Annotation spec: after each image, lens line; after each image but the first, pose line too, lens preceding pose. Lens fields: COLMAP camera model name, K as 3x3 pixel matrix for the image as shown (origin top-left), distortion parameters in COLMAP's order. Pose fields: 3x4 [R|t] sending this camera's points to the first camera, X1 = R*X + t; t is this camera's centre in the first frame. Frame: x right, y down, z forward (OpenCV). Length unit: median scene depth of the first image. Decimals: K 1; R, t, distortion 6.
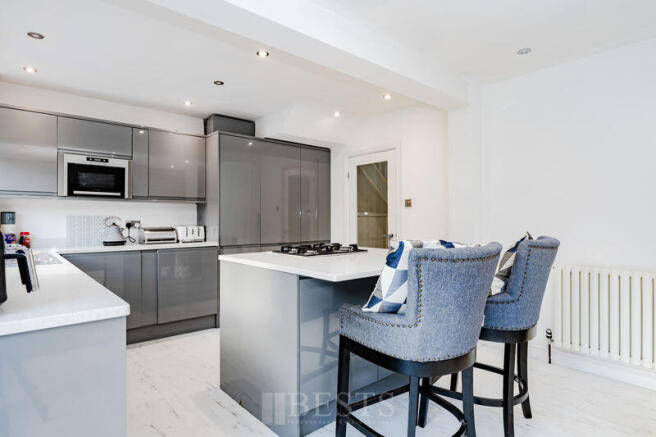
lens RADIAL K [[364.1, 0, 329.5], [0, 364.1, 219.7], [0, 0, 1]] dist [0.004855, -0.003008]
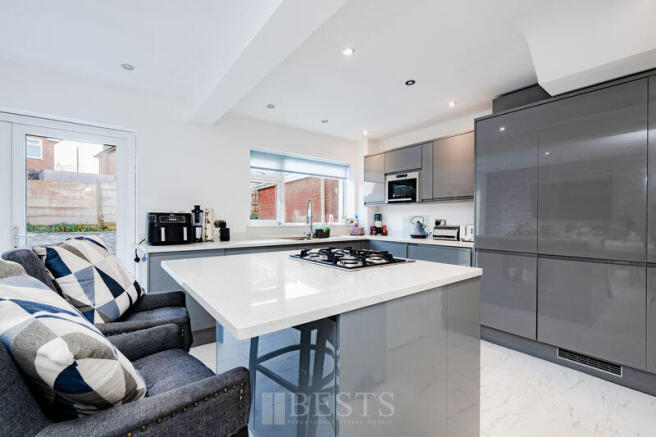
lens RADIAL K [[279.9, 0, 326.9], [0, 279.9, 221.1], [0, 0, 1]] dist [0.004861, 0.000617]
pose [[-0.059725, 0.011410, -0.998150, 0.423360], [-0.000023, 0.999935, 0.011431, -0.002120], [0.998215, 0.000705, -0.059721, 0.713314]]
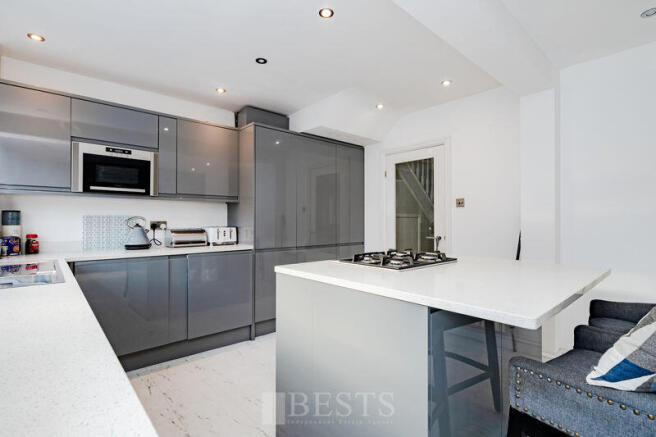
lens RADIAL K [[315.2, 0, 328.9], [0, 315.2, 220.0], [0, 0, 1]] dist [-0.002440, 0.000028]
pose [[0.999881, 0.001702, 0.015332, -0.136309], [-0.001672, 0.999997, -0.001999, 0.000546], [-0.015335, 0.001973, 0.999880, 0.225755]]
